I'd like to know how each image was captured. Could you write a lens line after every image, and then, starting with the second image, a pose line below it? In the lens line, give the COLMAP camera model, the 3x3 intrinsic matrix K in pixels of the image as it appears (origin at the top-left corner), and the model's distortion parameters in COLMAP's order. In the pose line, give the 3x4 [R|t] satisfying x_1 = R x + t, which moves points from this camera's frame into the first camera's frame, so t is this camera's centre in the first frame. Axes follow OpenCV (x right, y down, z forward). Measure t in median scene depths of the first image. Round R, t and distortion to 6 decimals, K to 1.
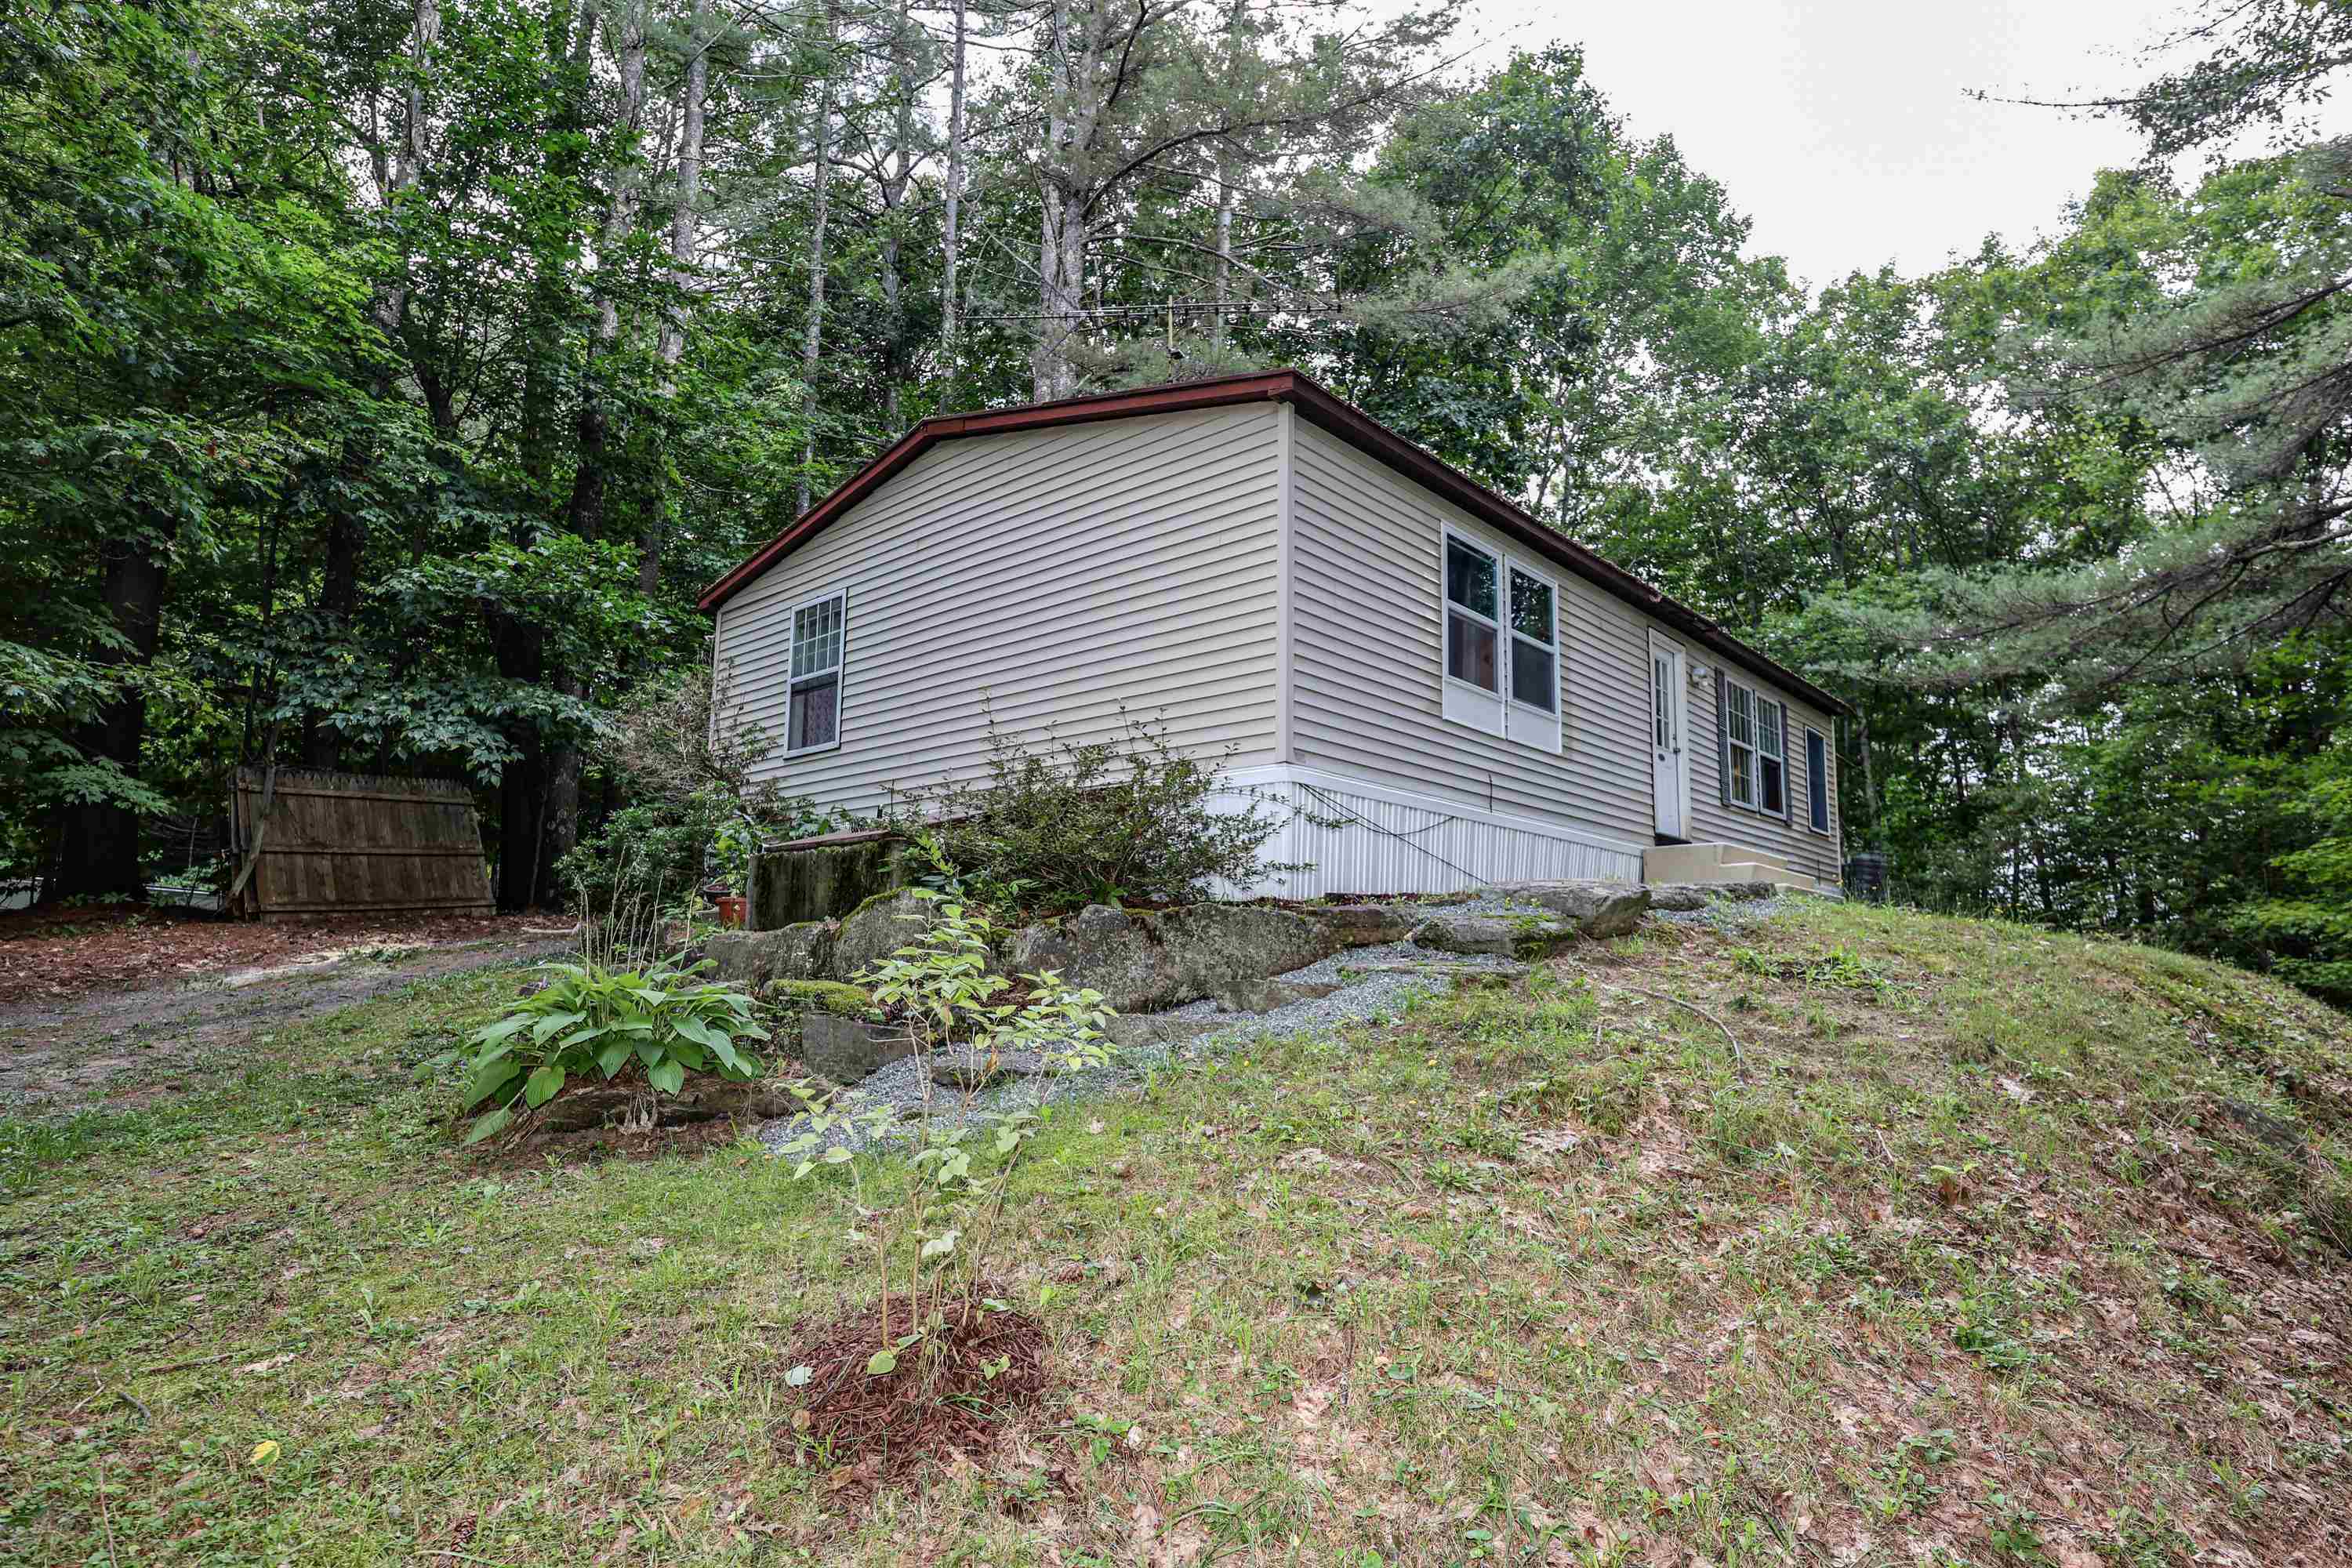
lens RADIAL K [[1281.5, 0, 1180.8], [0, 1281.5, 784.6], [0, 0, 1]] dist [0.004598, 0.000384]
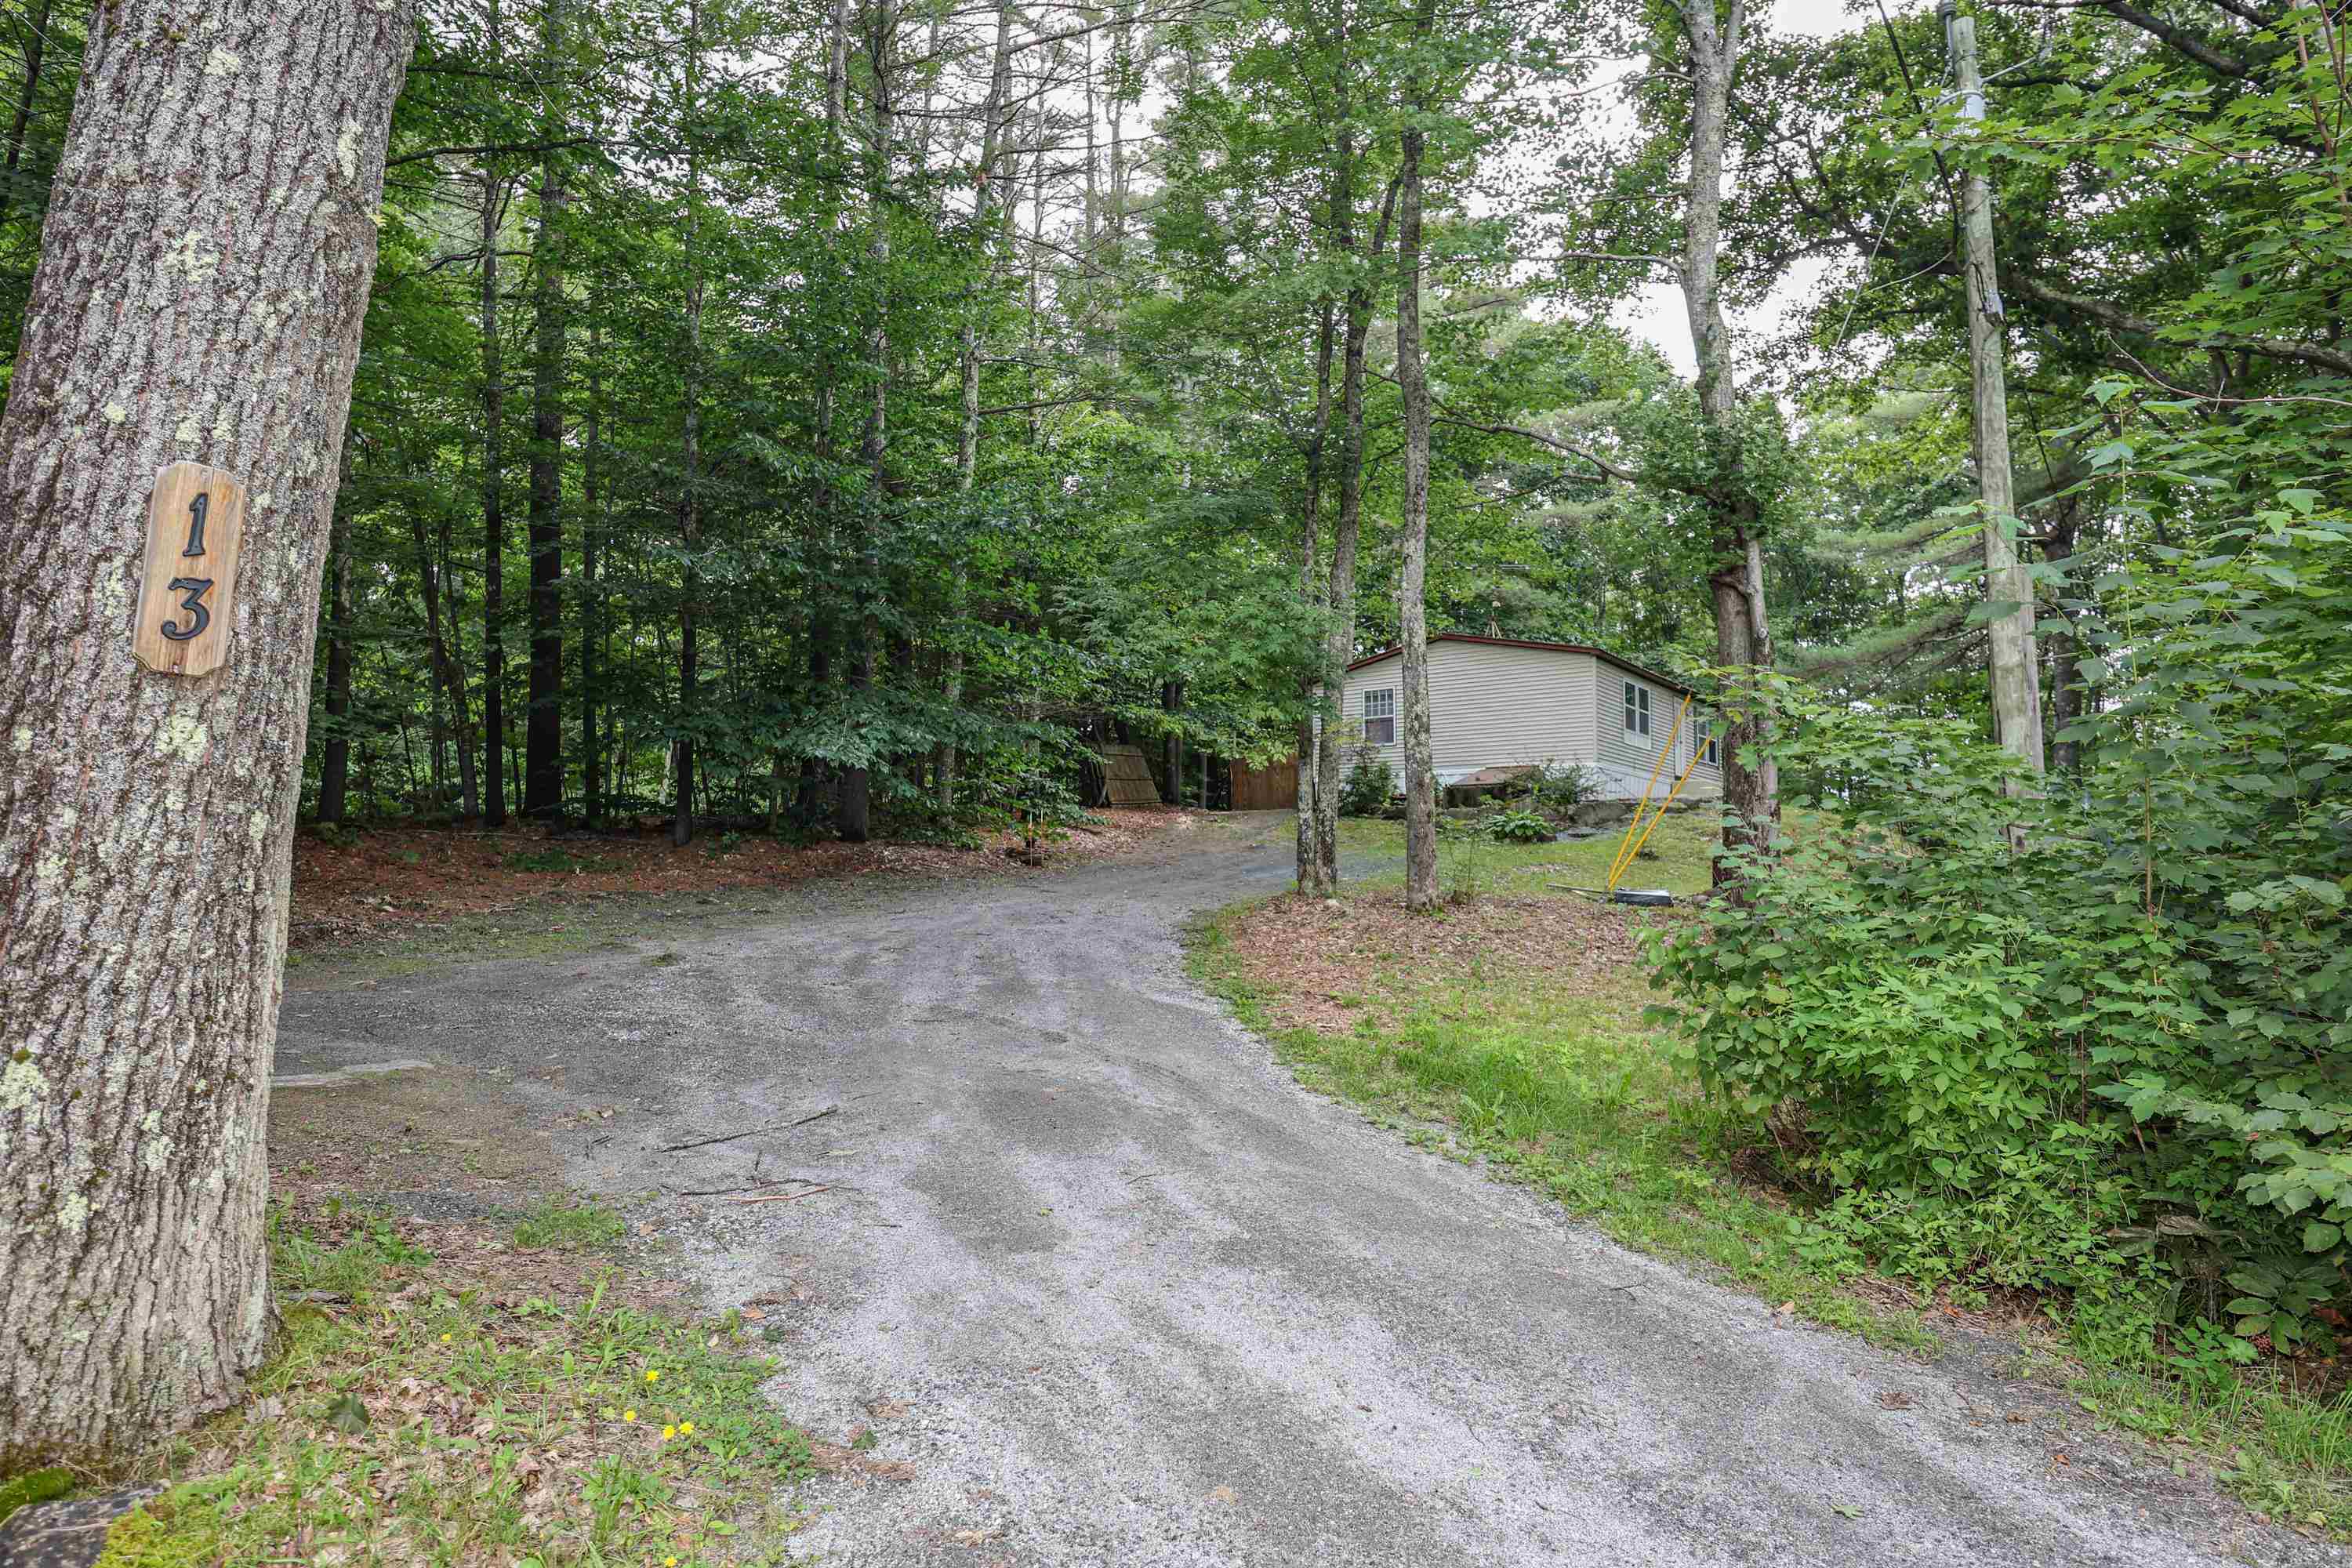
lens RADIAL K [[1281.5, 0, 1177.3], [0, 1281.5, 787.2], [0, 0, 1]] dist [0.004598, 0.000384]
pose [[0.996836, 0.002738, 0.079438, -0.958642], [-0.009302, 0.996557, 0.082385, -0.162265], [-0.078939, -0.082863, 0.993430, -1.722727]]
